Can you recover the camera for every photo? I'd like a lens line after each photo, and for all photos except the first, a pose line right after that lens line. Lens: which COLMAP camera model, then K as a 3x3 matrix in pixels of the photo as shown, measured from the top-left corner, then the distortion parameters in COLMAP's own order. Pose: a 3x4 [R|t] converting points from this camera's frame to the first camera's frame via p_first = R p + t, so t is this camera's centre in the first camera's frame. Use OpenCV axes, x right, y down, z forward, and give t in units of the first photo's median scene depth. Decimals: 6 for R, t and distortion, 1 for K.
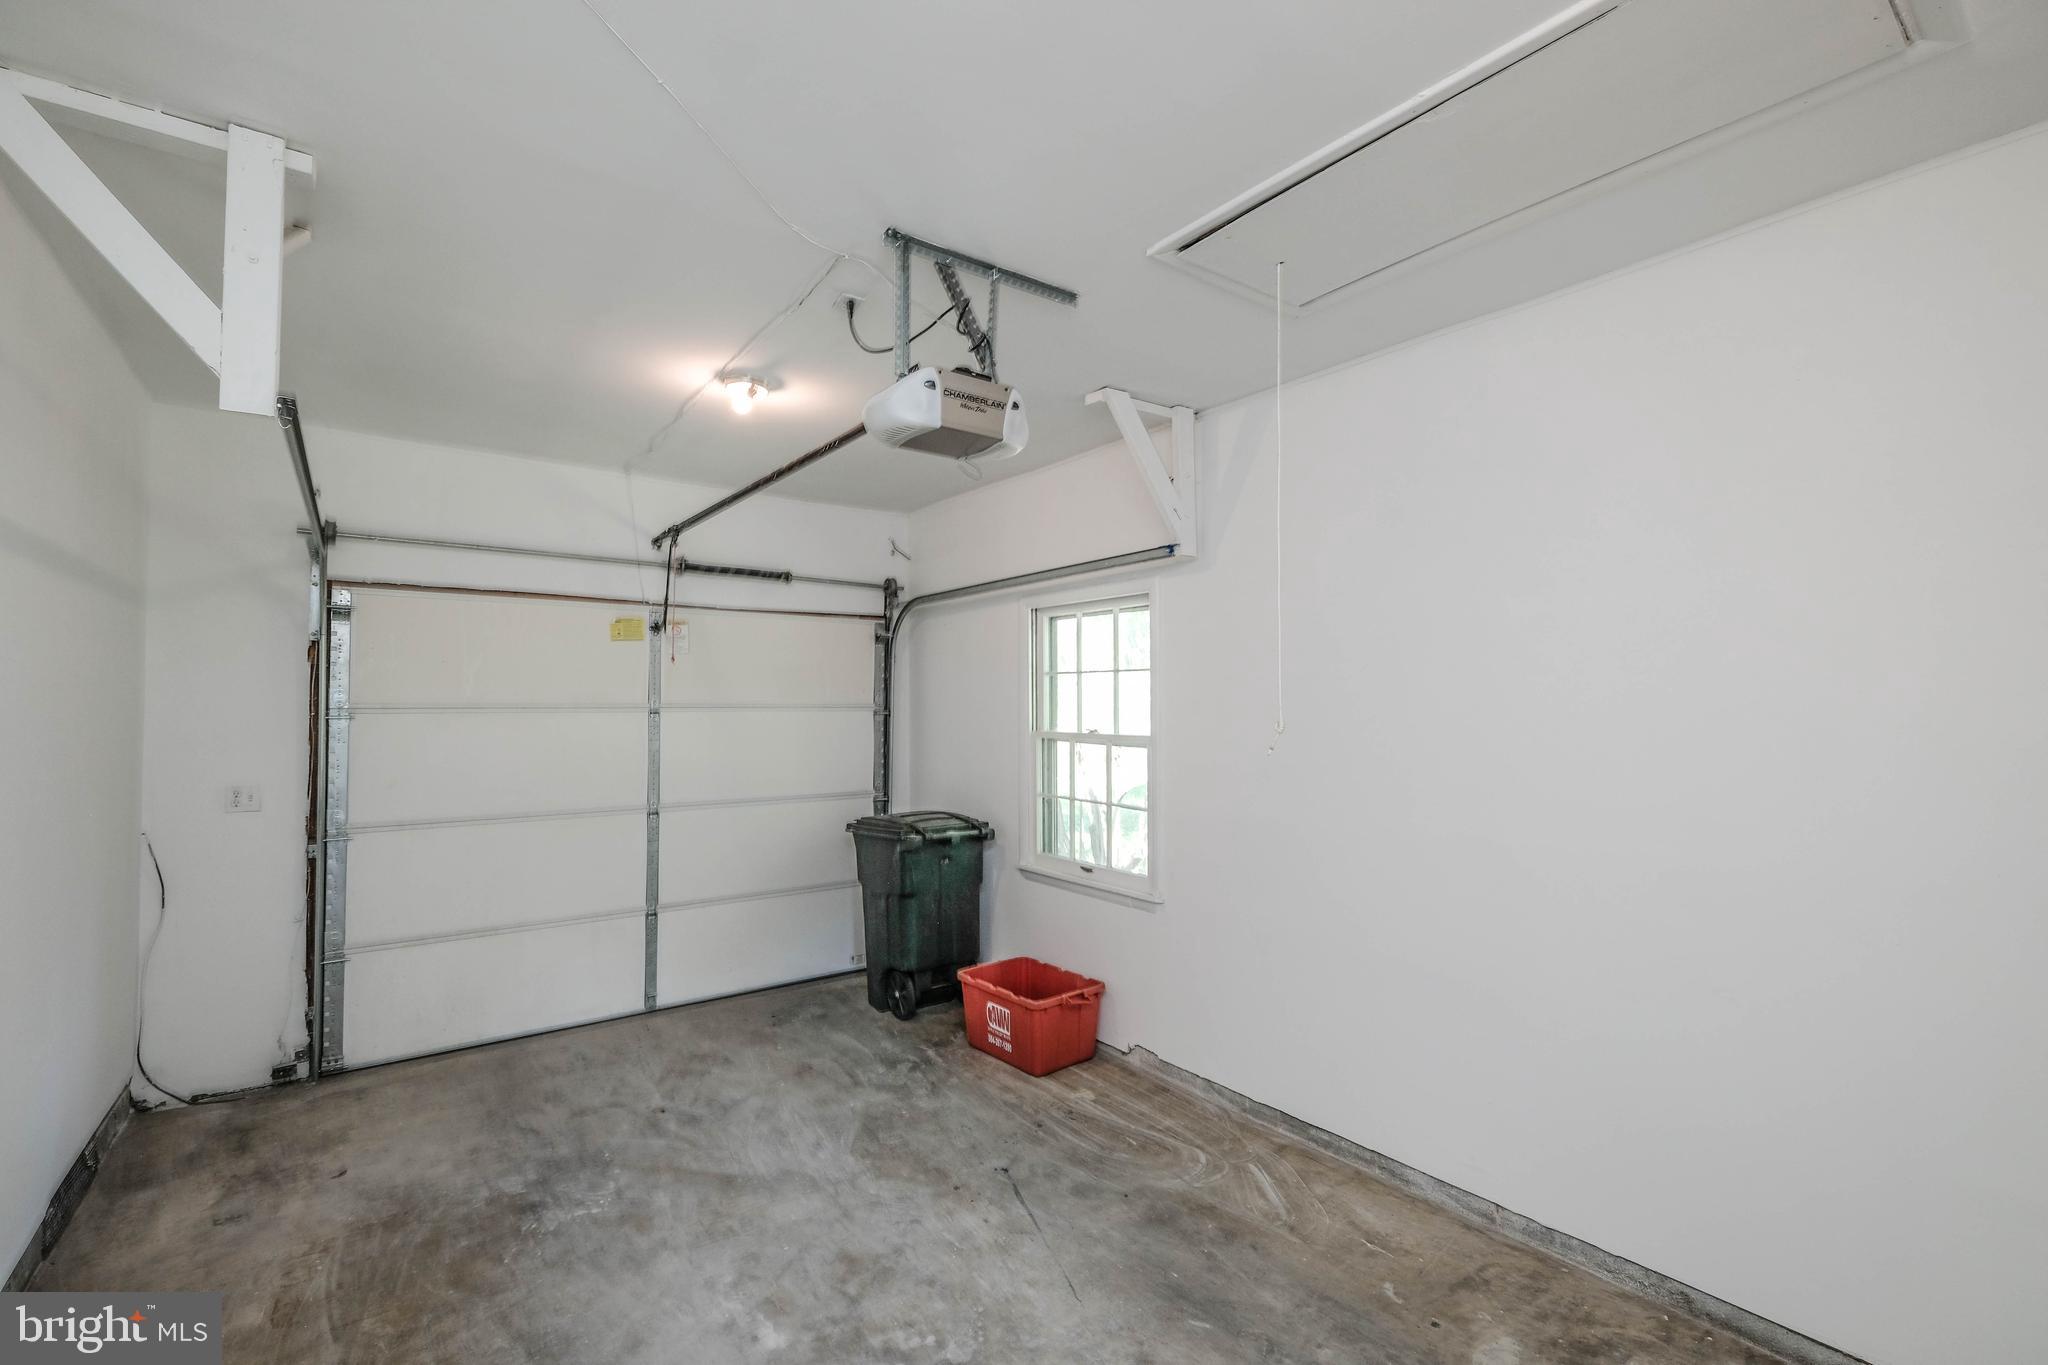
lens RADIAL K [[893.6, 0, 1033.4], [0, 893.6, 683.3], [0, 0, 1]] dist [-0.012063, 0.003682]
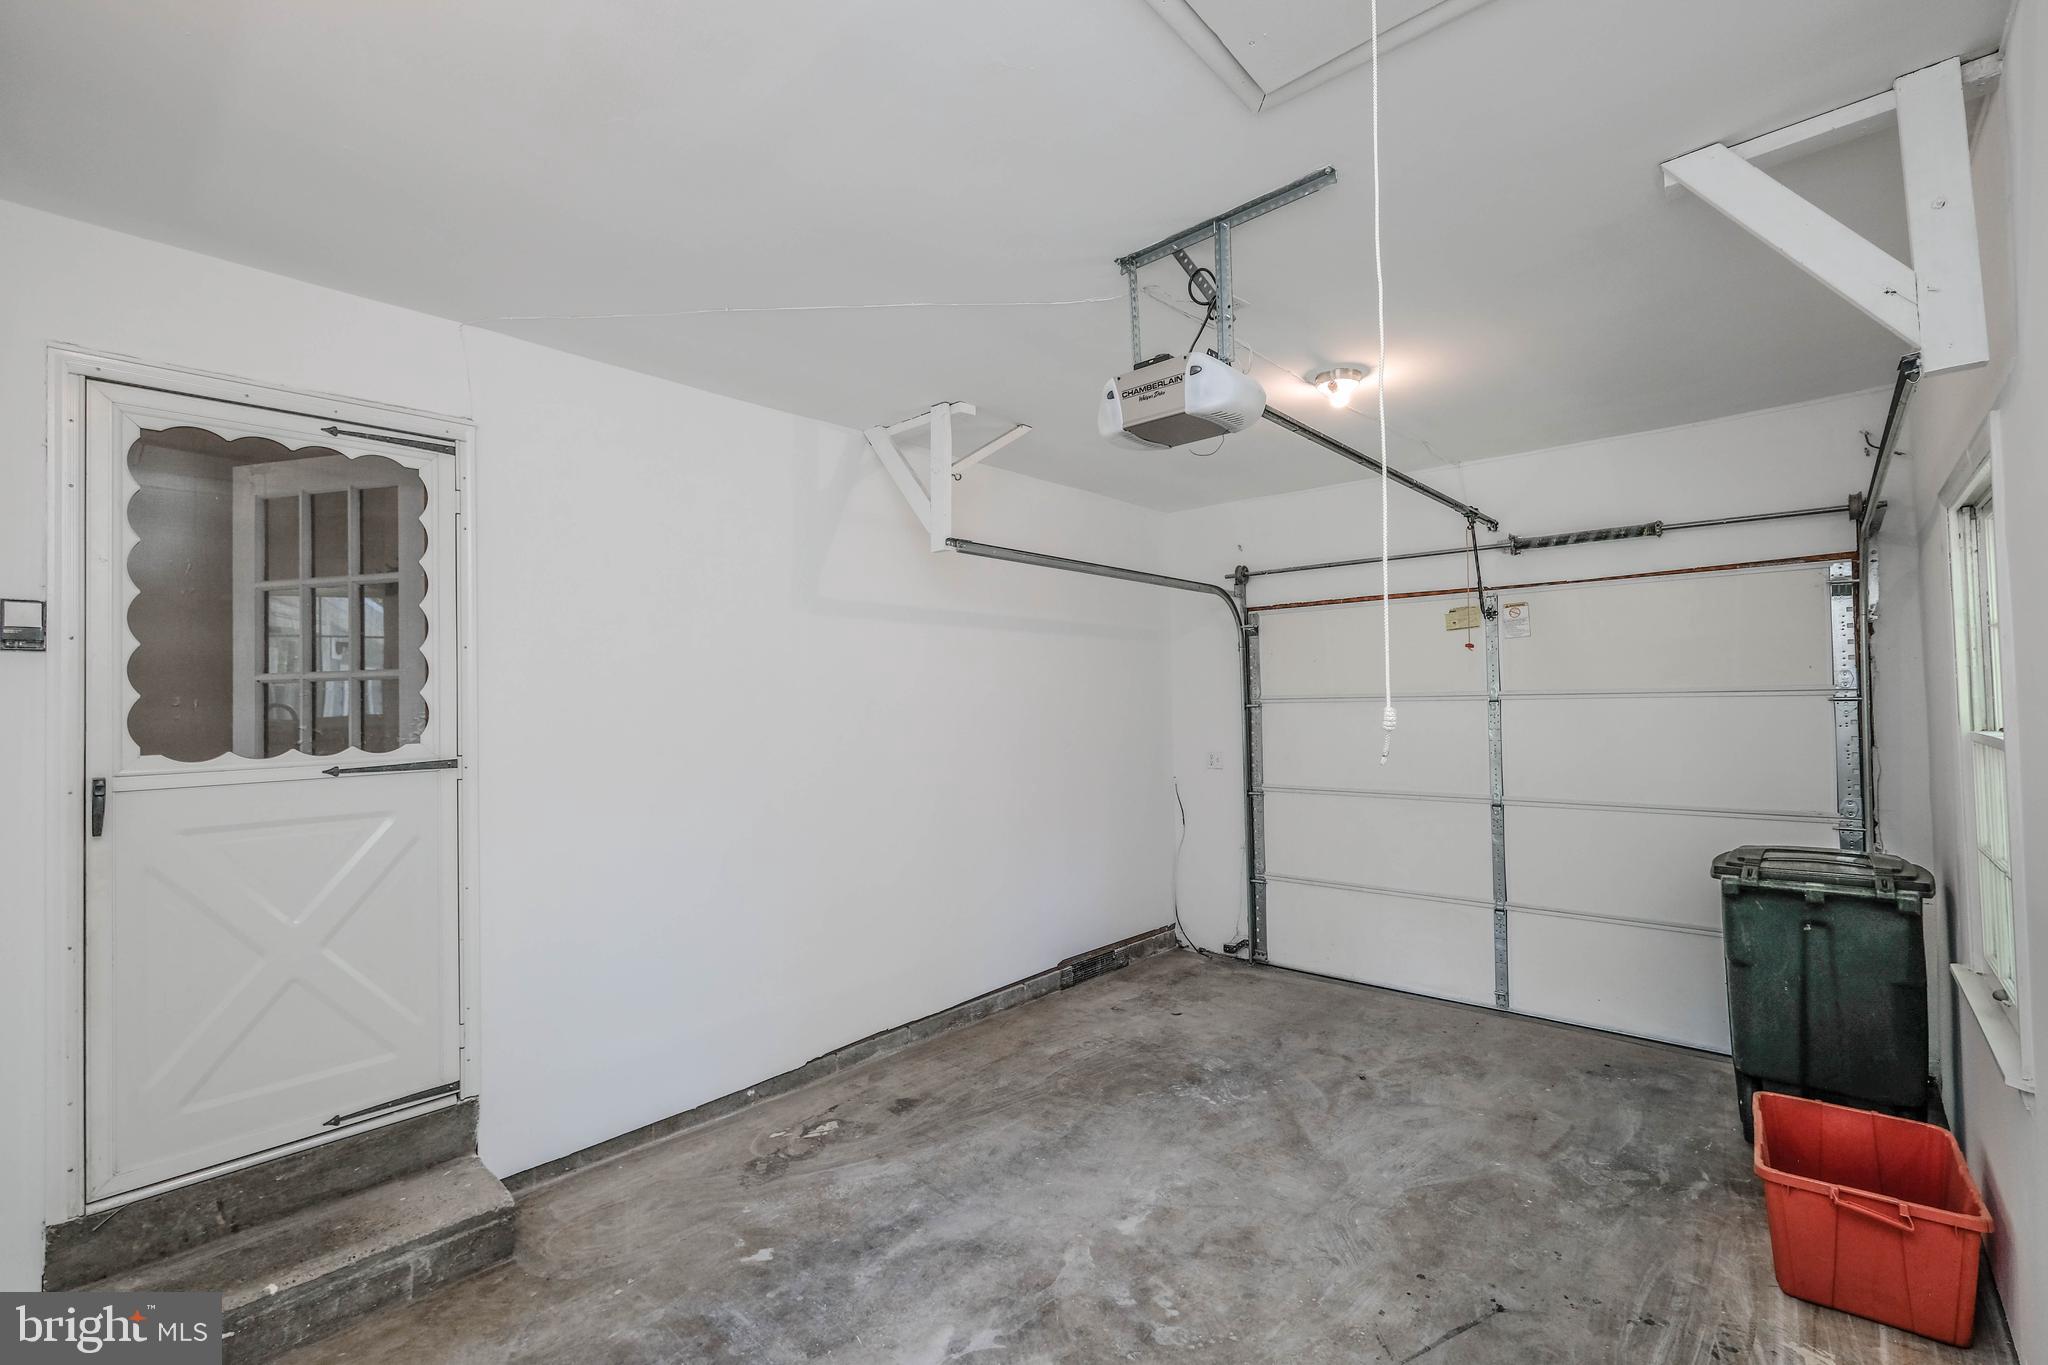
lens RADIAL K [[893.6, 0, 1026.0], [0, 893.6, 684.8], [0, 0, 1]] dist [-0.012063, 0.003682]
pose [[0.190335, -0.022625, -0.981458, 0.545465], [0.036251, 0.999215, -0.016004, 0.015143], [0.981050, -0.032533, 0.191006, 0.412182]]
